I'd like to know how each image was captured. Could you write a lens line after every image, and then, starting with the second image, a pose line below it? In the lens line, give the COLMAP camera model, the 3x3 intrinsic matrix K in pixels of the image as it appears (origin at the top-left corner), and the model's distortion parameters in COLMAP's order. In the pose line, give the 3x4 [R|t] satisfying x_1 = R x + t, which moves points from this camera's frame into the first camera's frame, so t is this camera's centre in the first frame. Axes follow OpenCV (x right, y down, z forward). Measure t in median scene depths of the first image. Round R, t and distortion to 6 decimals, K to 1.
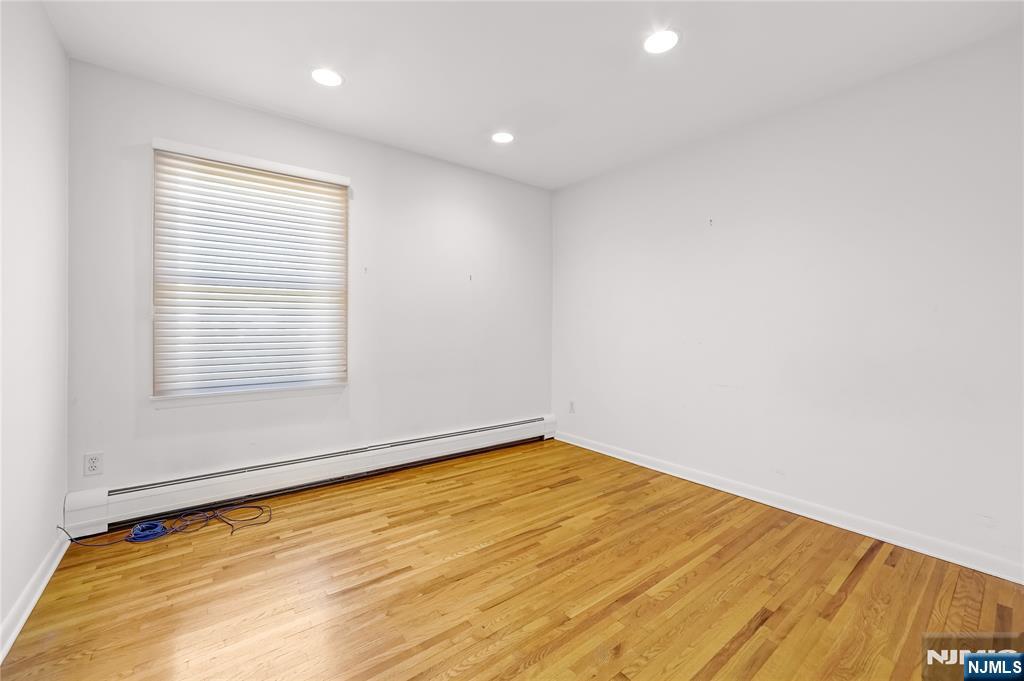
lens RADIAL K [[416.0, 0, 509.1], [0, 416.0, 337.9], [0, 0, 1]] dist [-0.011873, 0.003657]
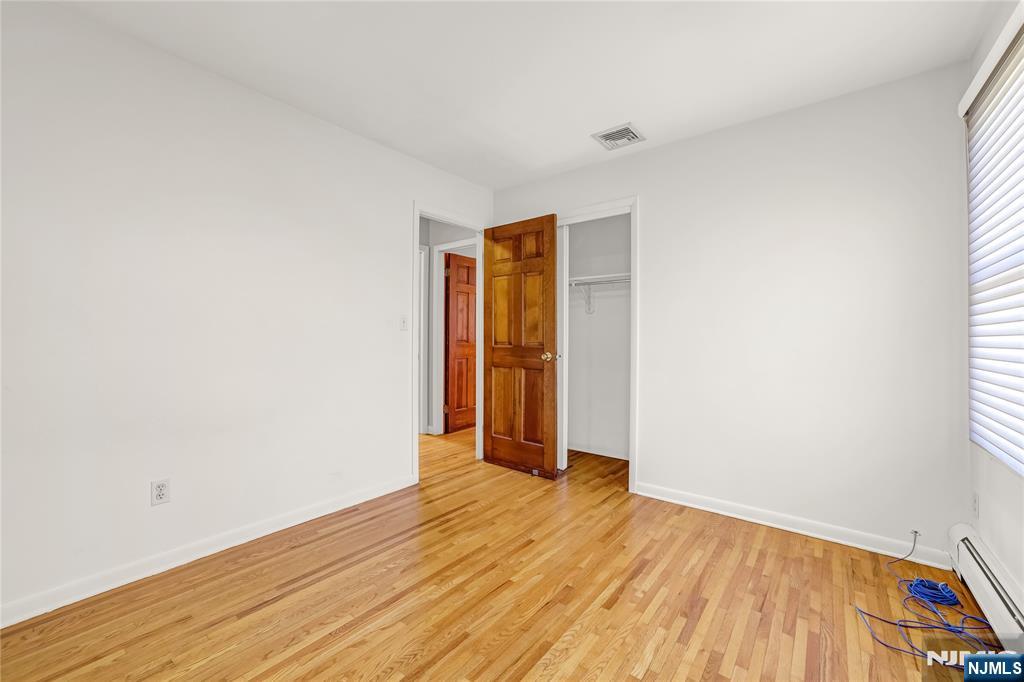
lens RADIAL K [[416.0, 0, 511.6], [0, 416.0, 338.1], [0, 0, 1]] dist [-0.011873, 0.003657]
pose [[-0.969570, -0.010097, -0.244607, 0.195157], [-0.019262, 0.999198, 0.035103, -0.068921], [0.244057, 0.038747, -0.968987, 1.827636]]
